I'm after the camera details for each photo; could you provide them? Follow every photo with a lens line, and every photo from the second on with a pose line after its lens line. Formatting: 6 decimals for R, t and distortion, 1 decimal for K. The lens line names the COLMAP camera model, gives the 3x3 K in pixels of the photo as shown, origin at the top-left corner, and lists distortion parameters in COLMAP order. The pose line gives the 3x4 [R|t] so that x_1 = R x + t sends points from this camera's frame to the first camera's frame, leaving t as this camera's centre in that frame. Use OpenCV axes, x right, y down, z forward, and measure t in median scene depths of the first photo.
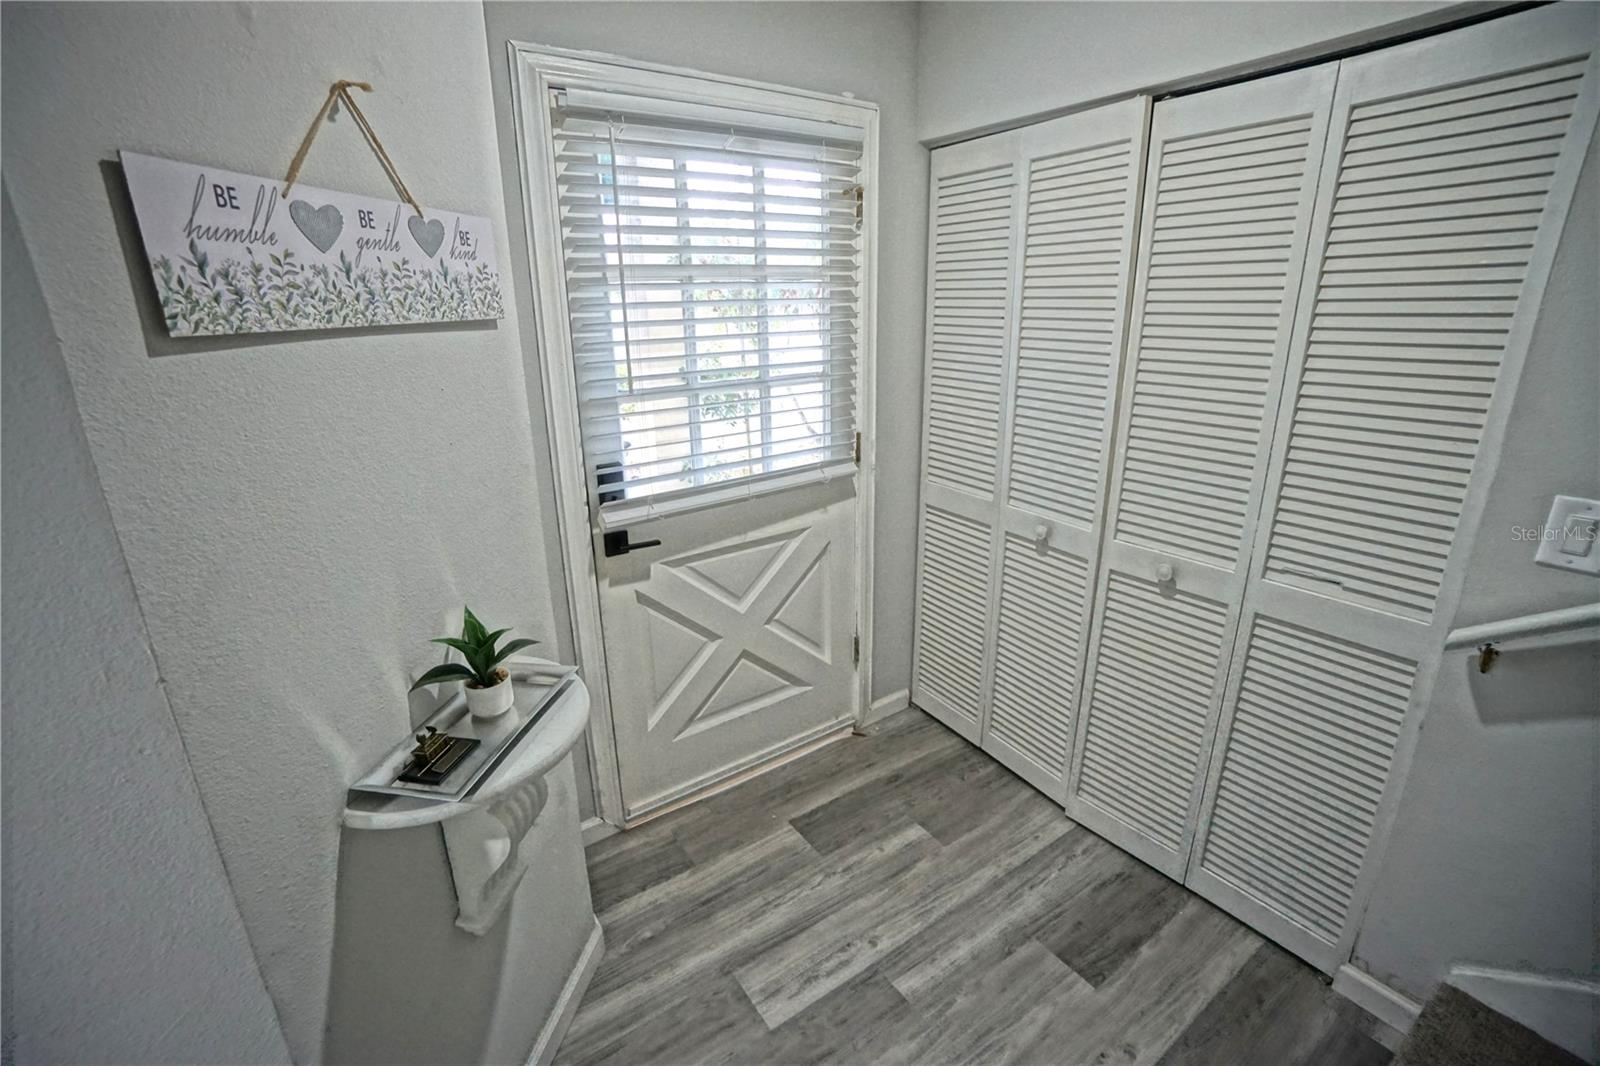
lens RADIAL K [[707.6, 0, 787.8], [0, 707.6, 515.3], [0, 0, 1]] dist [-0.064215, 0.024105]
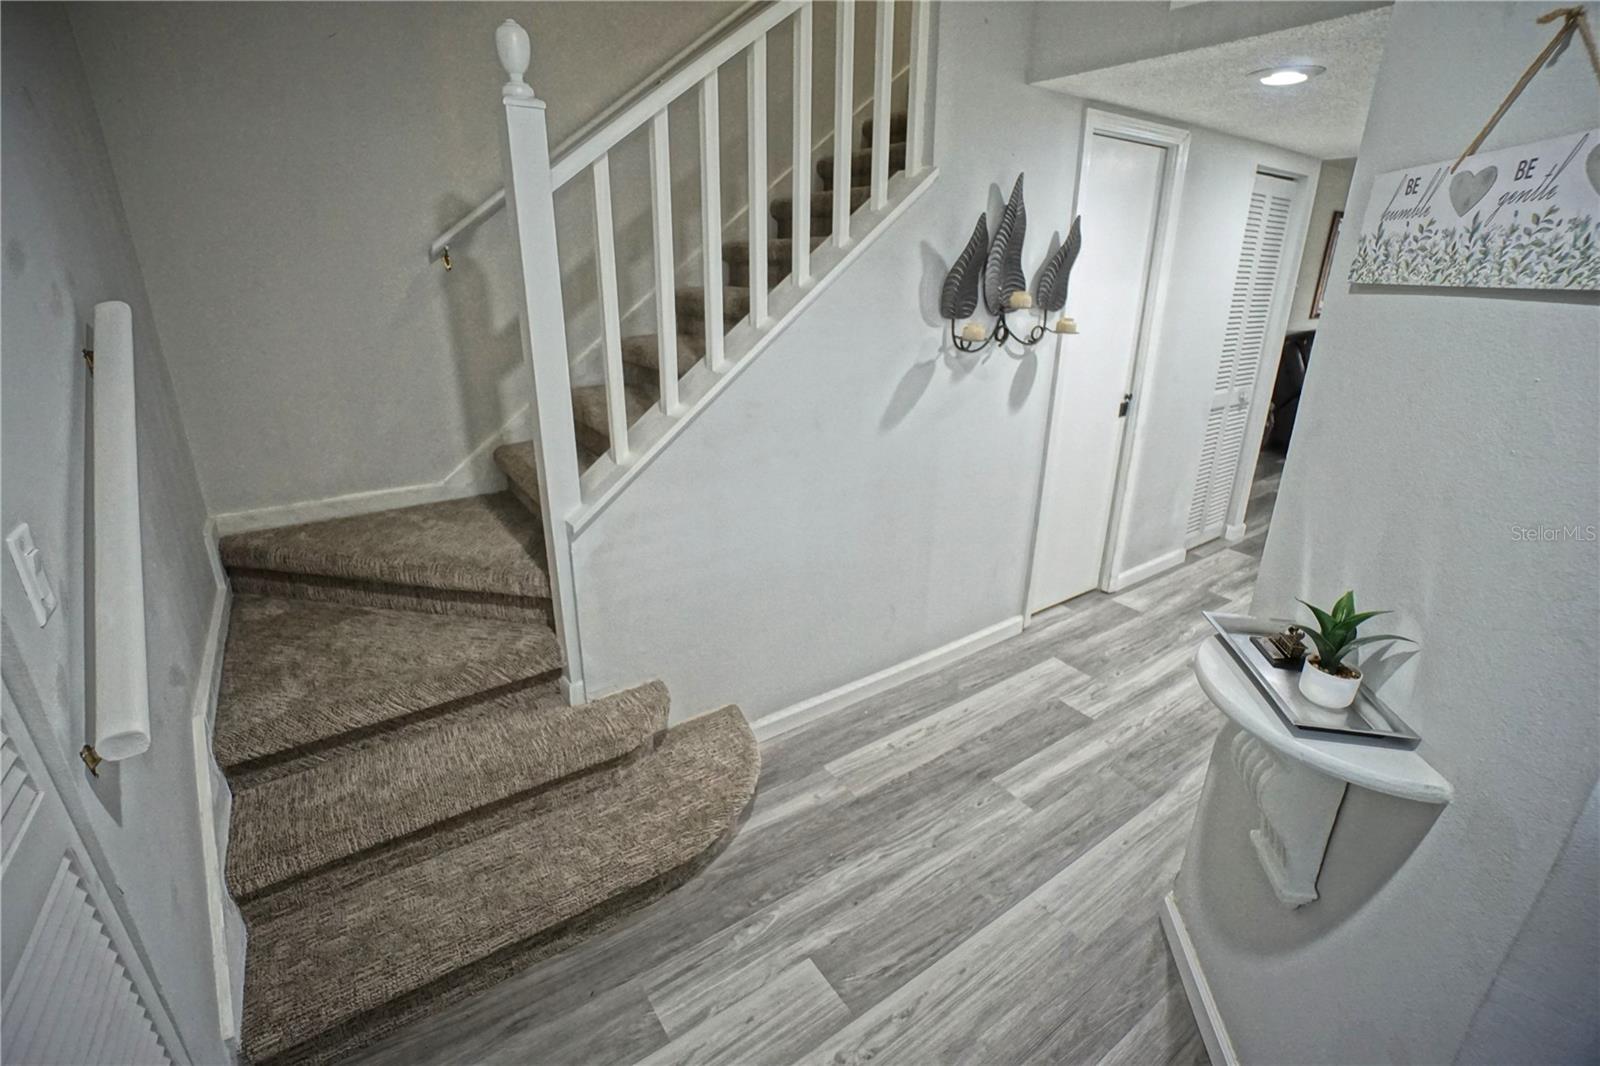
lens RADIAL K [[707.6, 0, 787.8], [0, 707.6, 515.3], [0, 0, 1]] dist [-0.064215, 0.024105]
pose [[-0.999799, 0.019670, 0.003749, 0.381586], [0.018041, 0.803578, 0.594926, -0.618938], [0.008690, 0.594874, -0.803772, 2.005864]]
